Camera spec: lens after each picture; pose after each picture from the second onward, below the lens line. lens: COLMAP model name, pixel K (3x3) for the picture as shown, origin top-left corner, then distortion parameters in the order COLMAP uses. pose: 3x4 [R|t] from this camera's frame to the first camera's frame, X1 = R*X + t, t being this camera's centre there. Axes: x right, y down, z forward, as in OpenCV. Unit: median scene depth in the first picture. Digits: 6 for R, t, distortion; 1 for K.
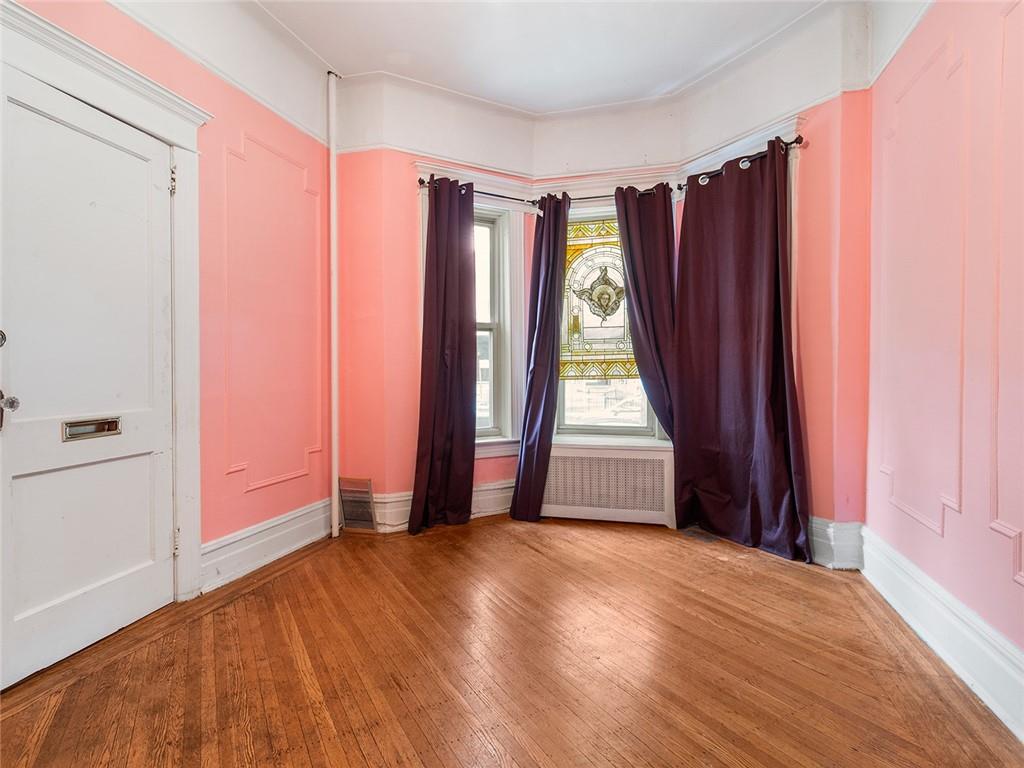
lens RADIAL K [[554.0, 0, 513.1], [0, 554.0, 374.5], [0, 0, 1]] dist [-0.004671, 0.000049]
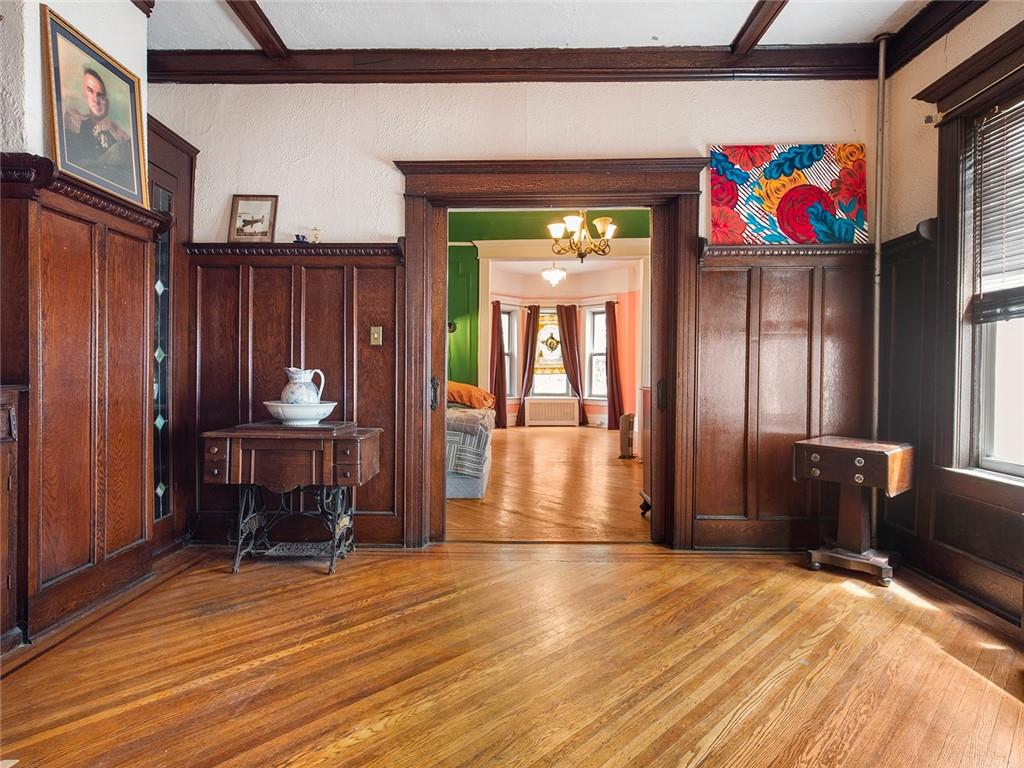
lens RADIAL K [[554.0, 0, 509.6], [0, 554.0, 382.6], [0, 0, 1]] dist [-0.004671, 0.000049]
pose [[0.967038, -0.004047, 0.254601, -0.714453], [-0.000077, 0.999869, 0.016183, 0.004291], [-0.254633, -0.015669, 0.966911, -1.537141]]
